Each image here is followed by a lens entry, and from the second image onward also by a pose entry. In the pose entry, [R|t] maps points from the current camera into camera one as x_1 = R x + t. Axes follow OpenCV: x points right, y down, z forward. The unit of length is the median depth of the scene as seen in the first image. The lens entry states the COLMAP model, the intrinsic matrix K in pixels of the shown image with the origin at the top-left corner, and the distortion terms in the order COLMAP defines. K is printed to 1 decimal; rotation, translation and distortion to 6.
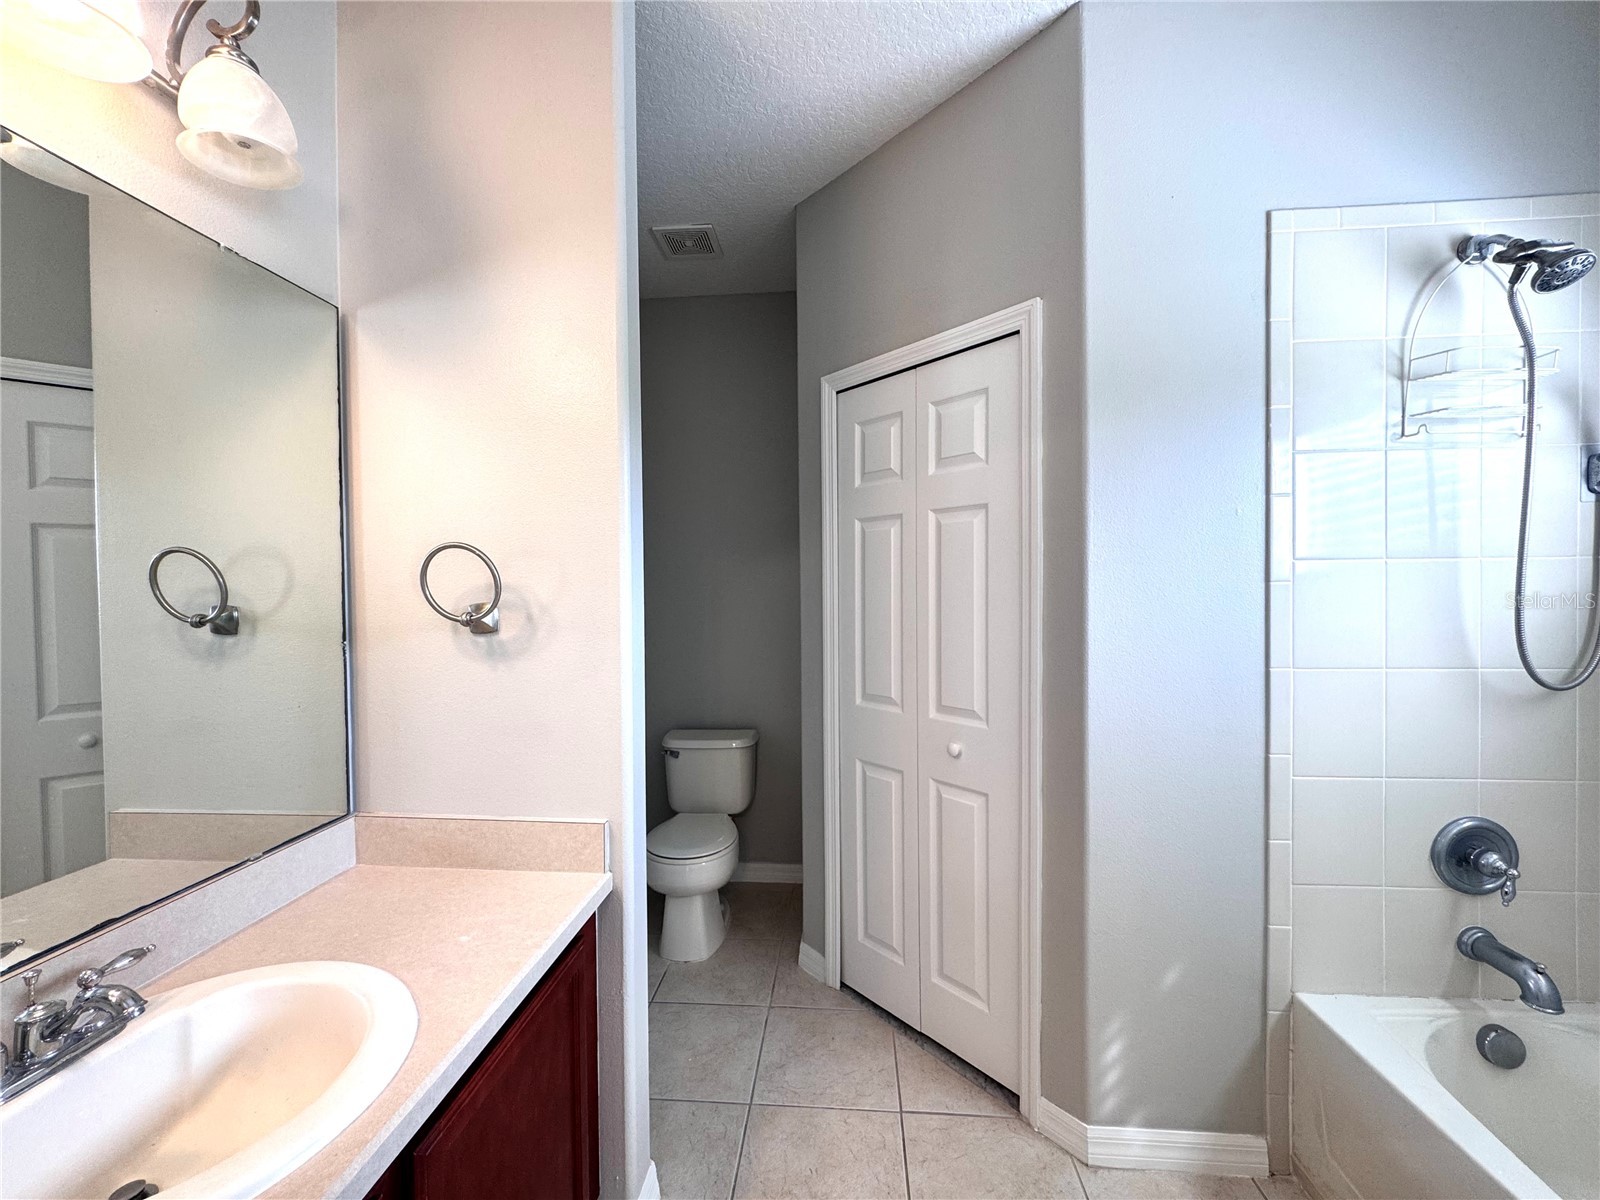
lens RADIAL K [[639.5, 0, 800.0], [0, 639.5, 600.0], [0, 0, 1]] dist [0.000245, -0.000305]
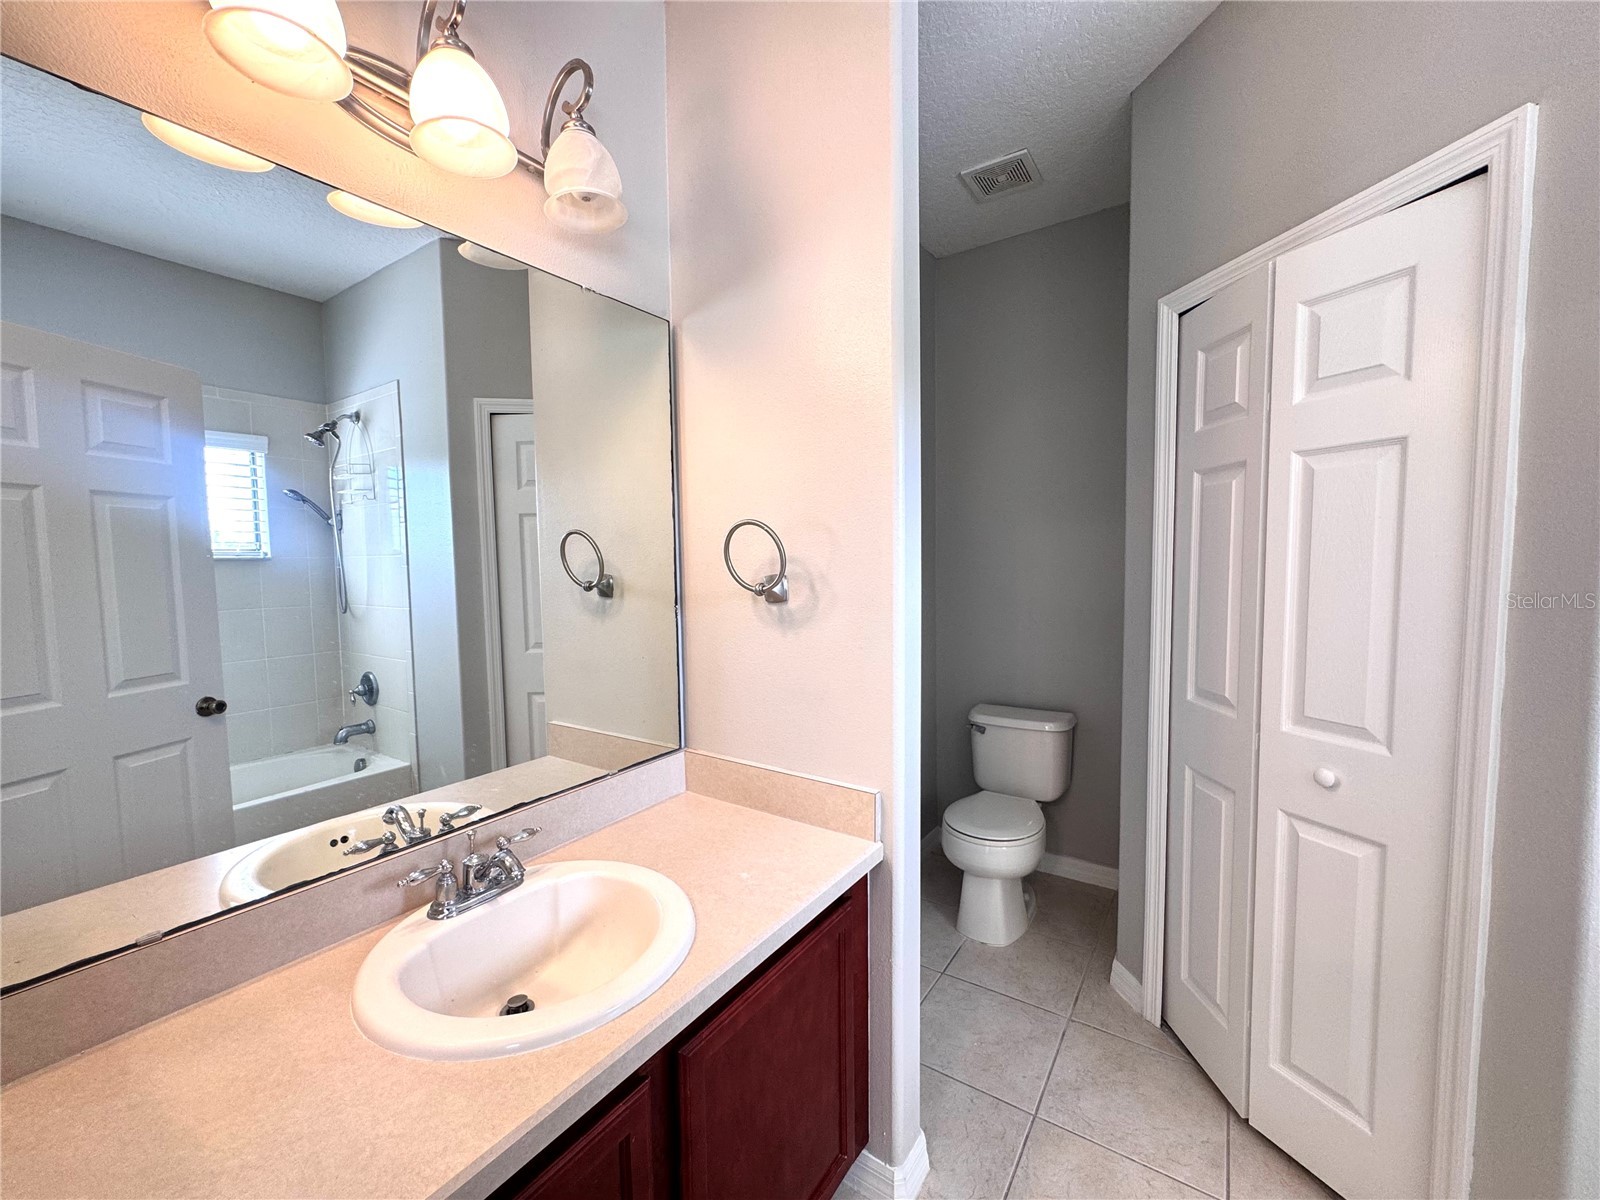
lens RADIAL K [[639.9, 0, 800.0], [0, 639.9, 600.0], [0, 0, 1]] dist [-0.001131, -0.000440]
pose [[0.871267, 0.027650, -0.490029, 0.072191], [-0.002393, 0.998639, 0.052094, -0.007891], [0.490803, -0.044215, 0.870148, 0.071622]]
